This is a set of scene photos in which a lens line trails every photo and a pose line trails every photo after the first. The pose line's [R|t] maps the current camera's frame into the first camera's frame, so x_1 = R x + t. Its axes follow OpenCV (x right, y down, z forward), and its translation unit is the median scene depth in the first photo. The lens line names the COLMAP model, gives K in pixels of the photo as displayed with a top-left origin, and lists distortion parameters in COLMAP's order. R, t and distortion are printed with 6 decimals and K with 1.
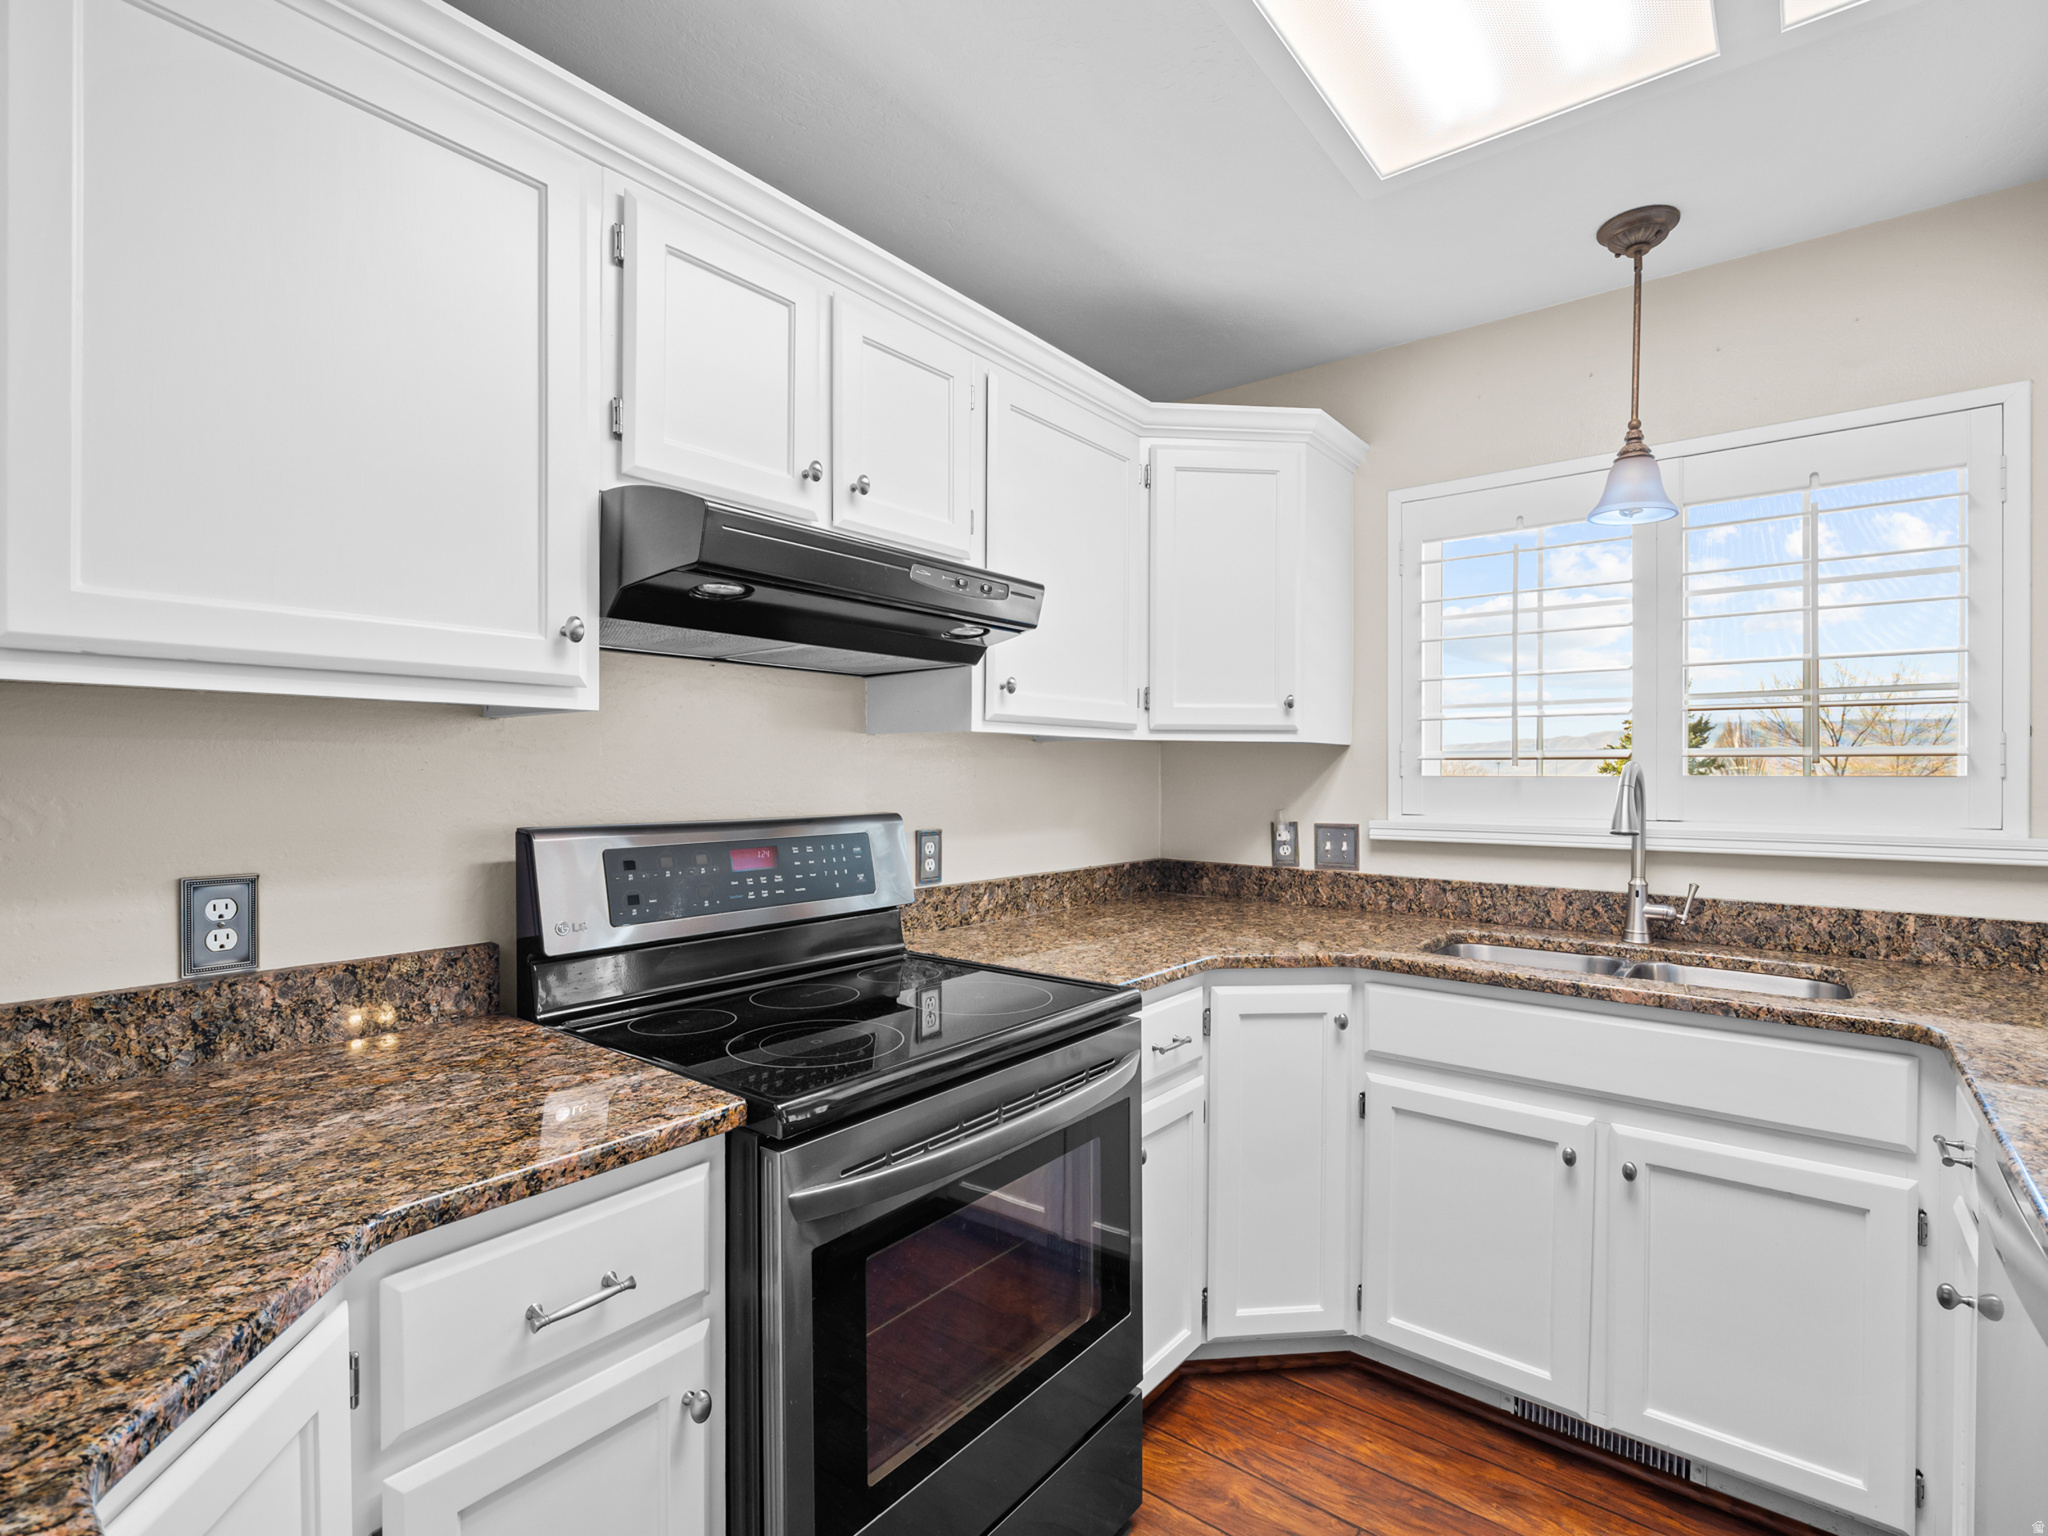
lens RADIAL K [[979.0, 0, 1030.9], [0, 979.0, 776.2], [0, 0, 1]] dist [-0.006837, -0.001922]
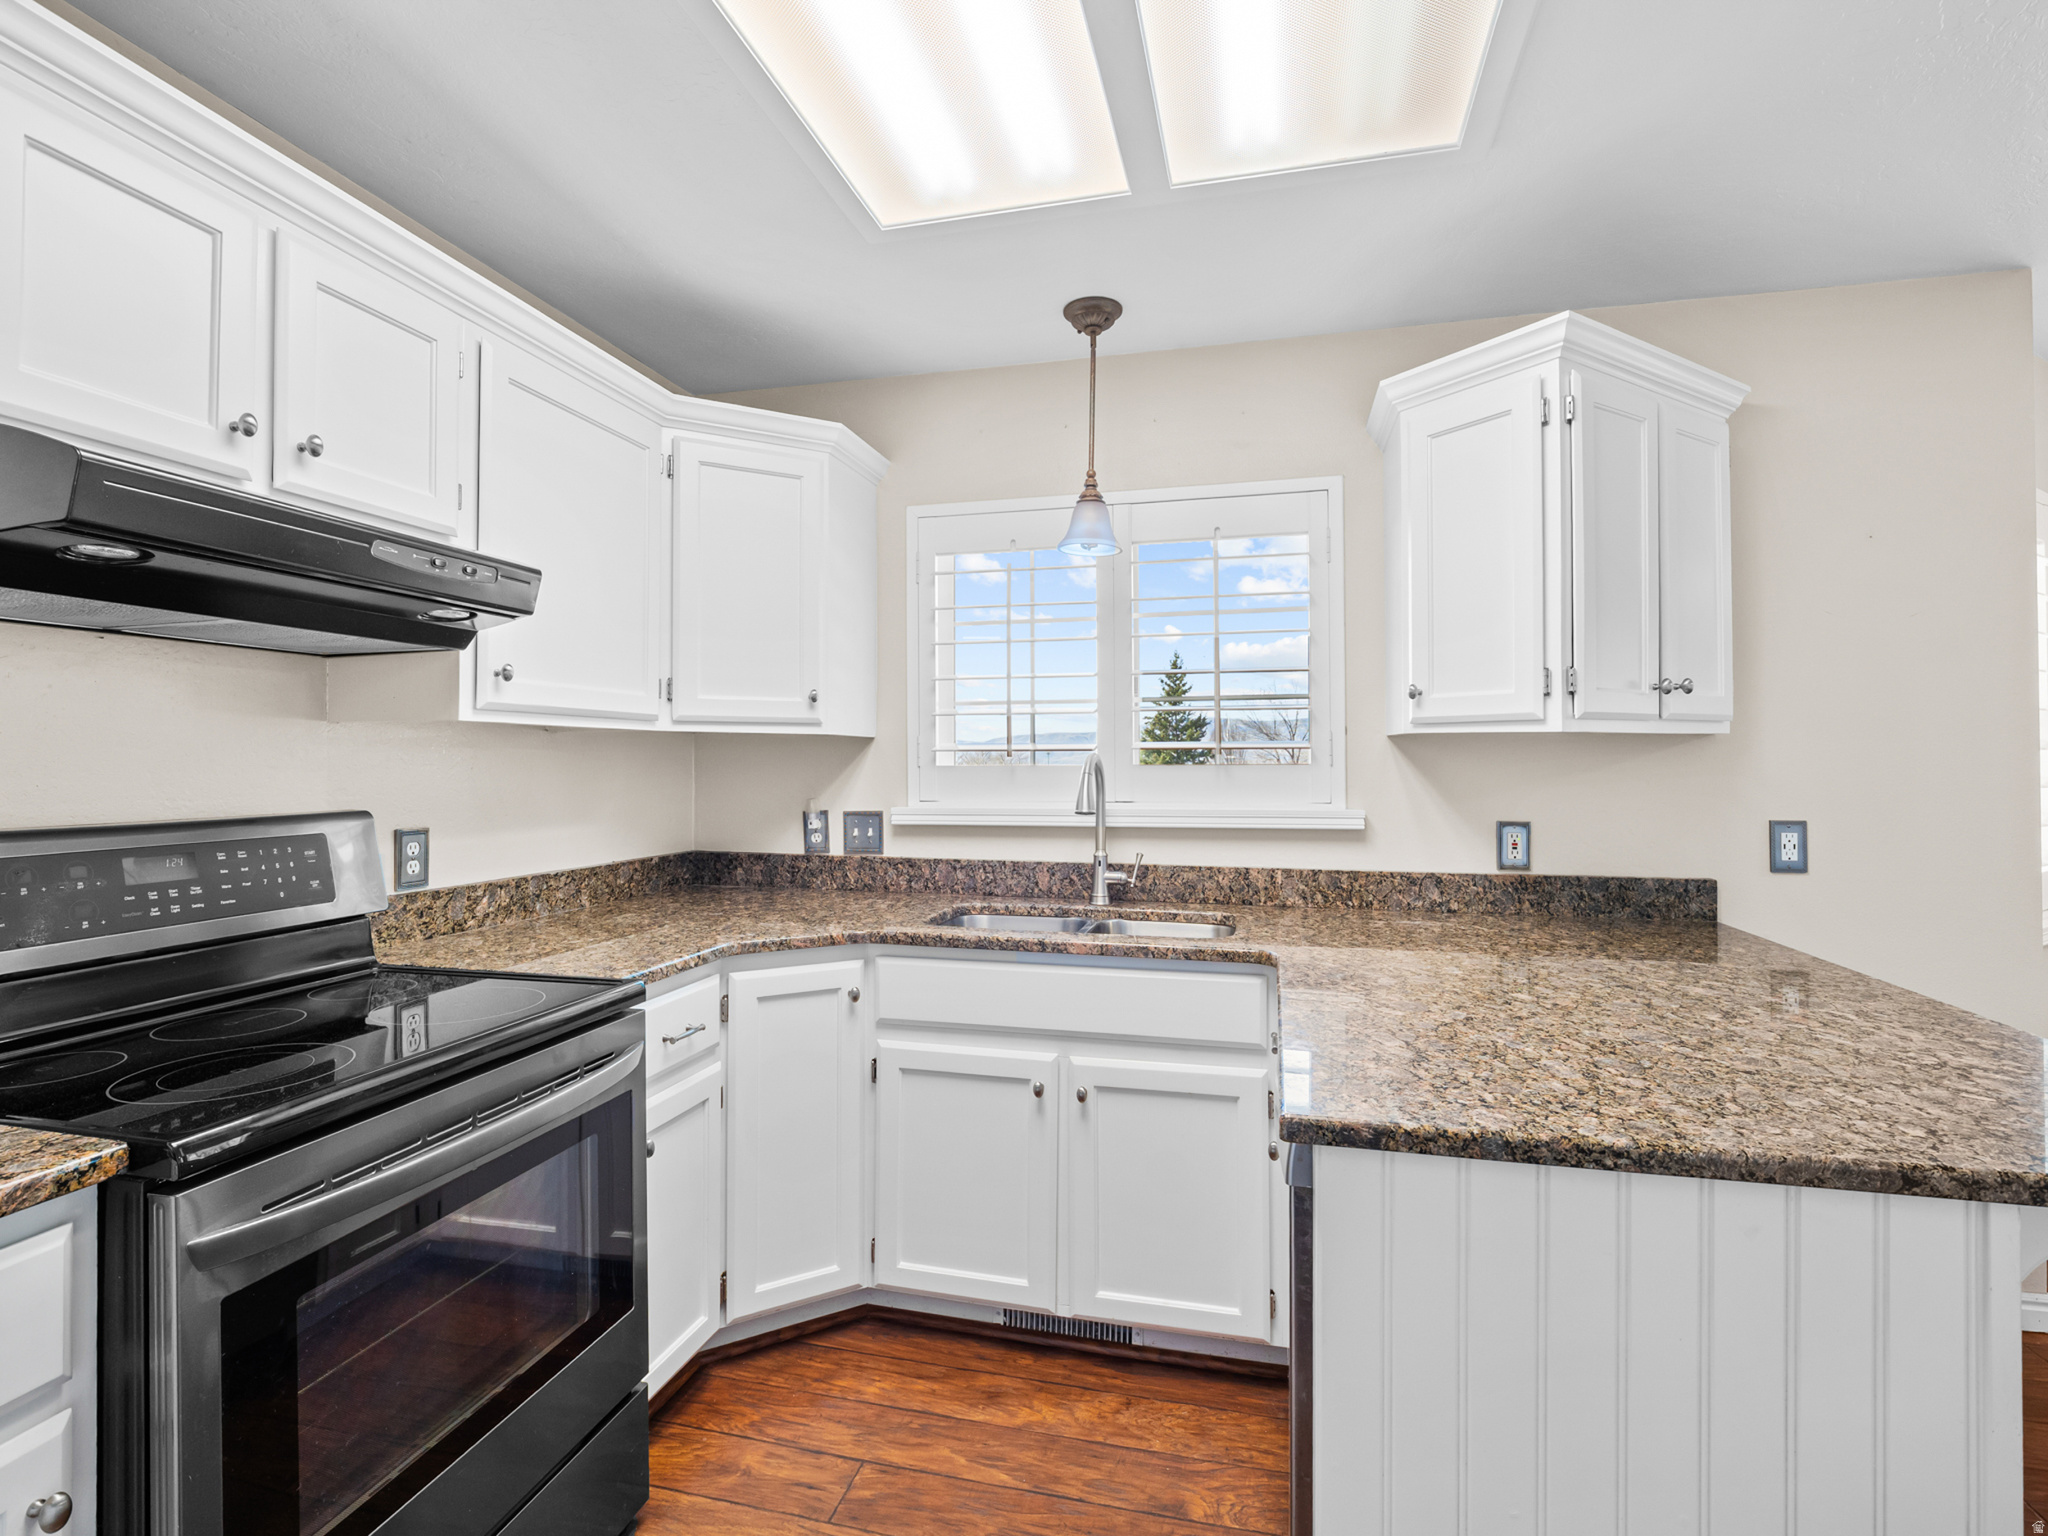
lens RADIAL K [[979.0, 0, 1024.7], [0, 979.0, 748.2], [0, 0, 1]] dist [-0.006837, -0.001922]
pose [[0.911437, 0.001663, 0.411437, 0.045059], [0.006336, 0.999817, -0.018077, 0.000270], [-0.411391, 0.019082, 0.911259, -0.064790]]
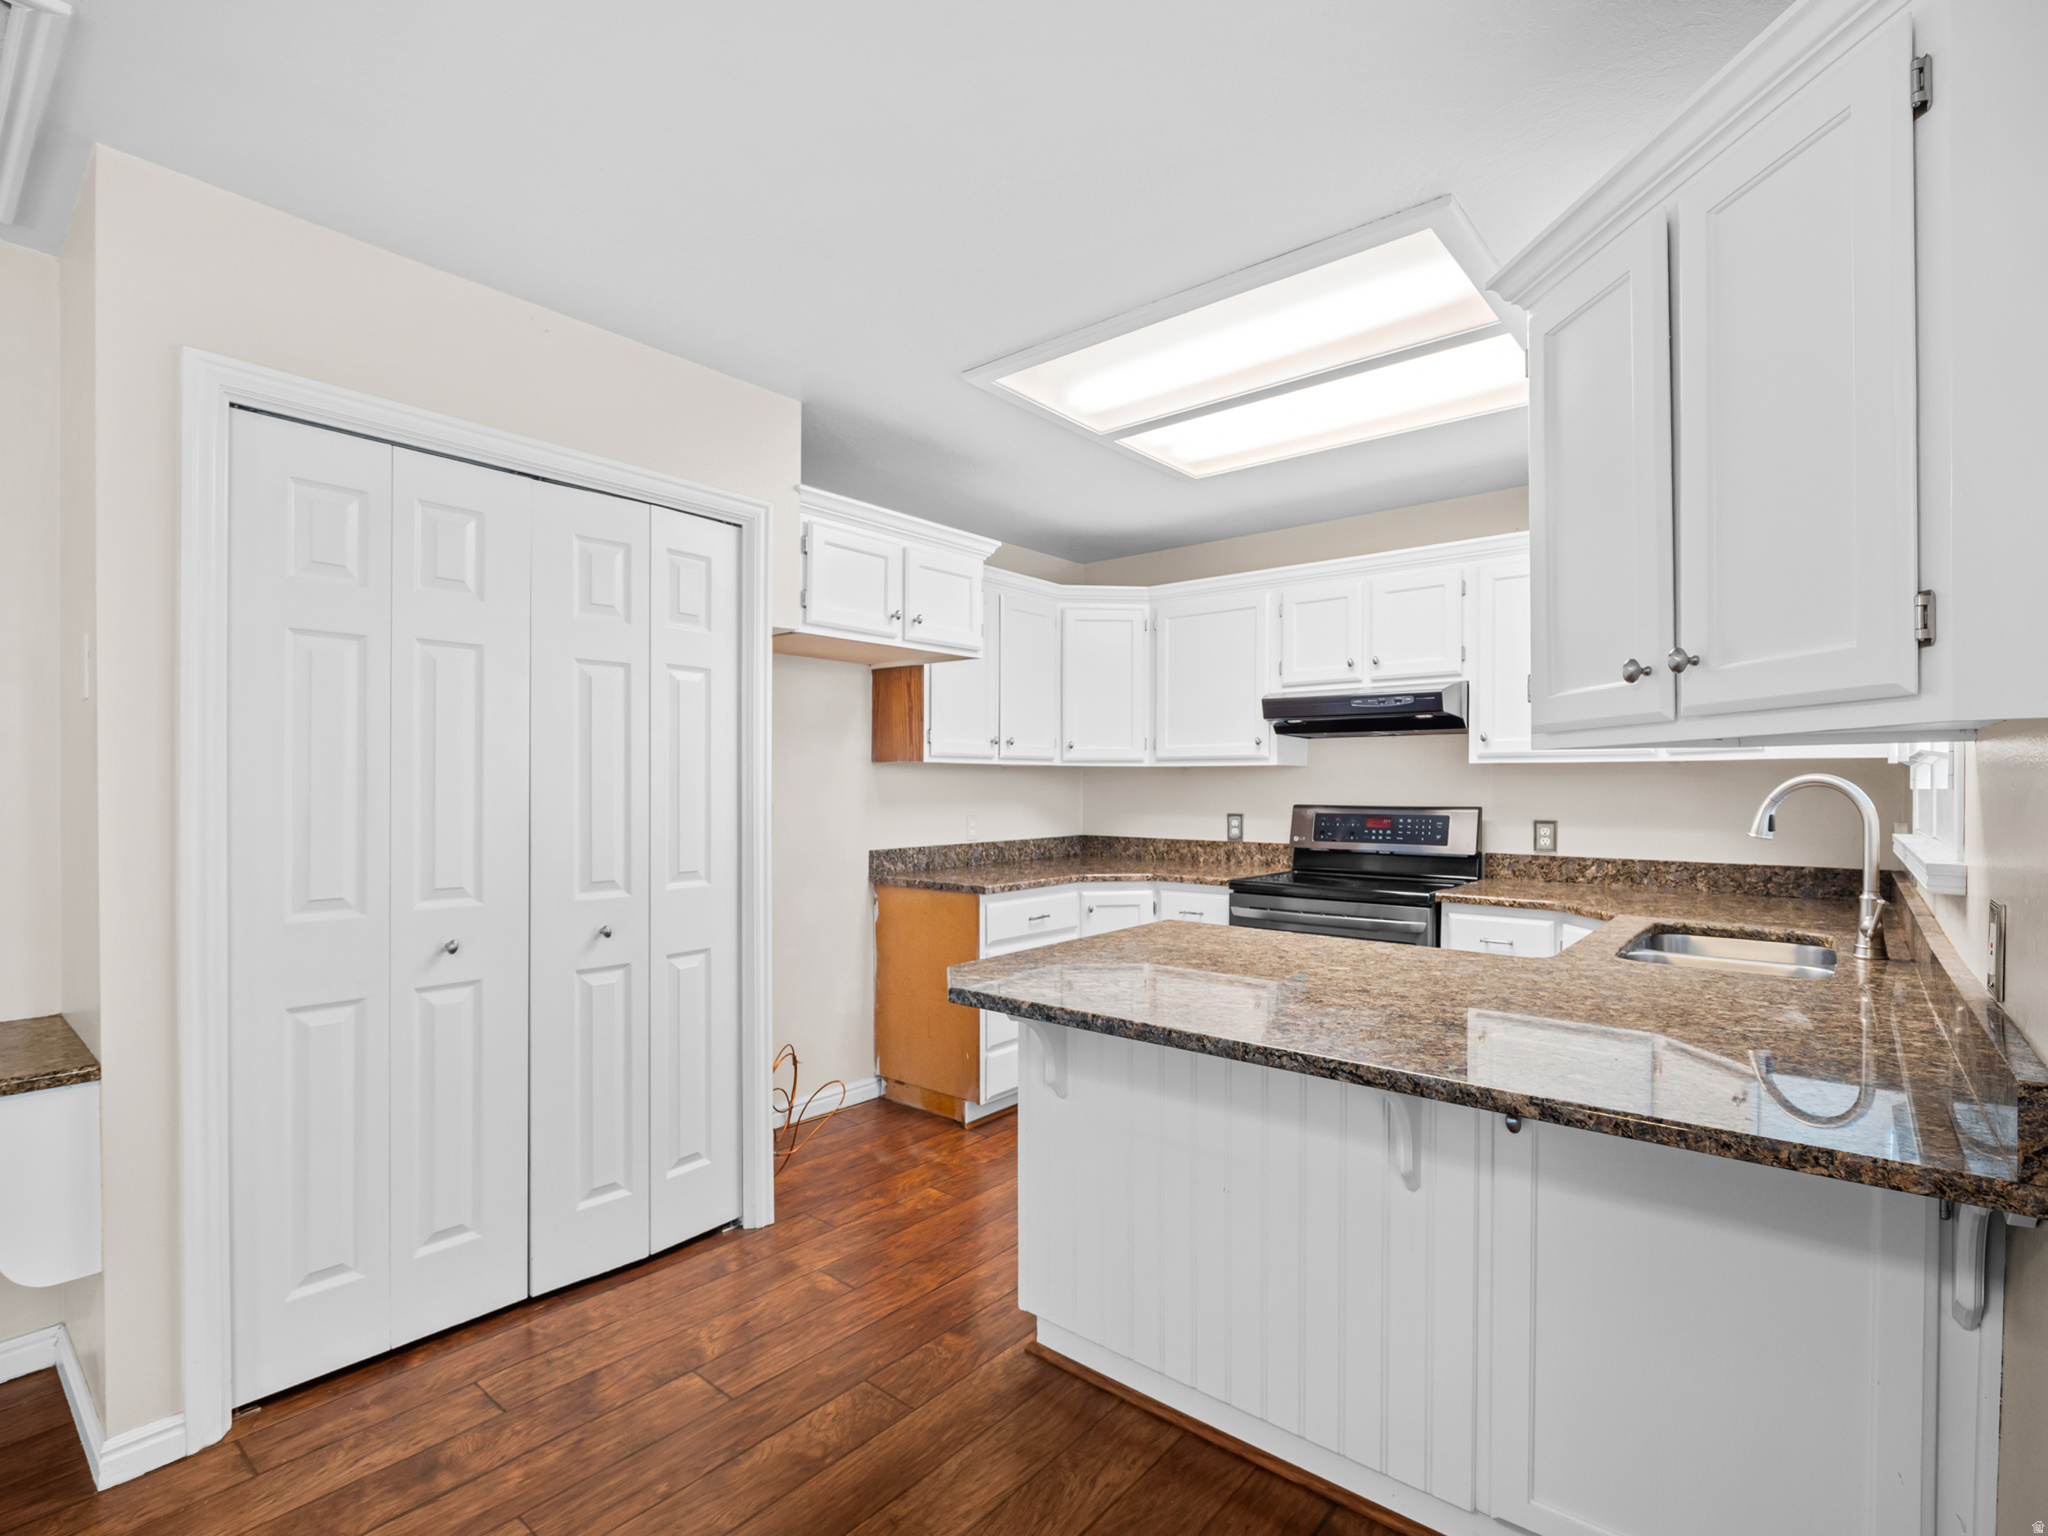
lens RADIAL K [[979.0, 0, 1020.3], [0, 979.0, 785.7], [0, 0, 1]] dist [-0.006837, -0.001922]
pose [[-0.031546, 0.000866, -0.999502, 1.745007], [-0.004646, 0.999989, 0.001013, -0.001127], [0.999492, 0.004676, -0.031541, 0.188784]]
